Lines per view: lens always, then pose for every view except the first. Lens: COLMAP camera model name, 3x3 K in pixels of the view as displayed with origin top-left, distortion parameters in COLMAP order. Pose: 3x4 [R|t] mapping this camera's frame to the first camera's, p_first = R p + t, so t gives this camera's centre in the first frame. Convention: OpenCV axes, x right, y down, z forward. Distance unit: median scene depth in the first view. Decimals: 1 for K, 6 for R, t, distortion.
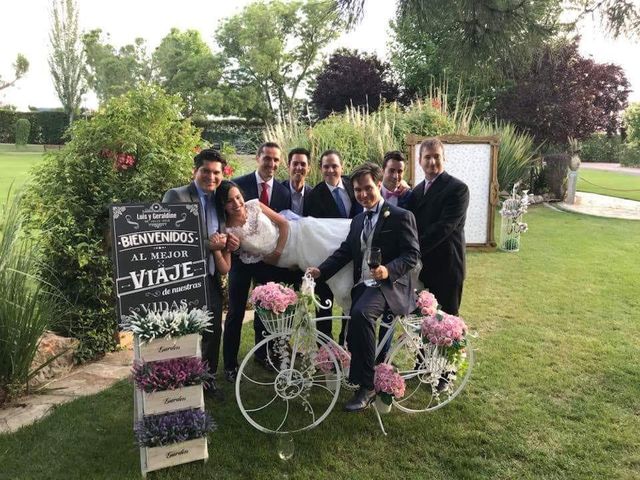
lens RADIAL K [[520.9, 0, 320.0], [0, 520.9, 240.0], [0, 0, 1]] dist [0.010859, 0.000497]
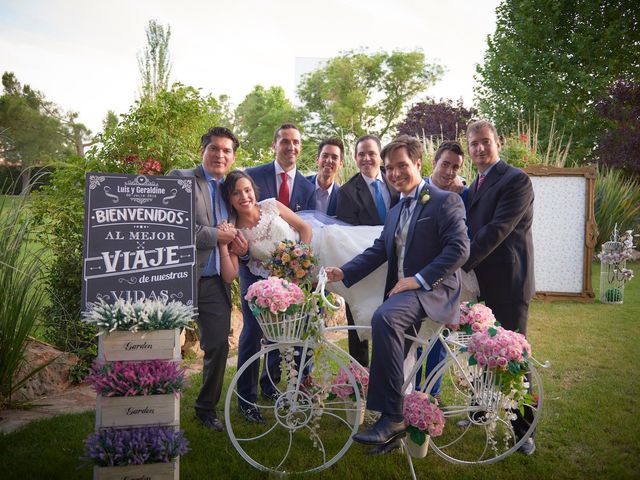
lens RADIAL K [[565.6, 0, 320.0], [0, 565.6, 240.0], [0, 0, 1]] dist [-0.070471, 0.089643]
pose [[0.989409, 0.020647, -0.143680, 0.096256], [-0.036258, 0.993609, -0.106896, 0.112602], [0.140555, 0.110974, 0.983834, 0.150063]]
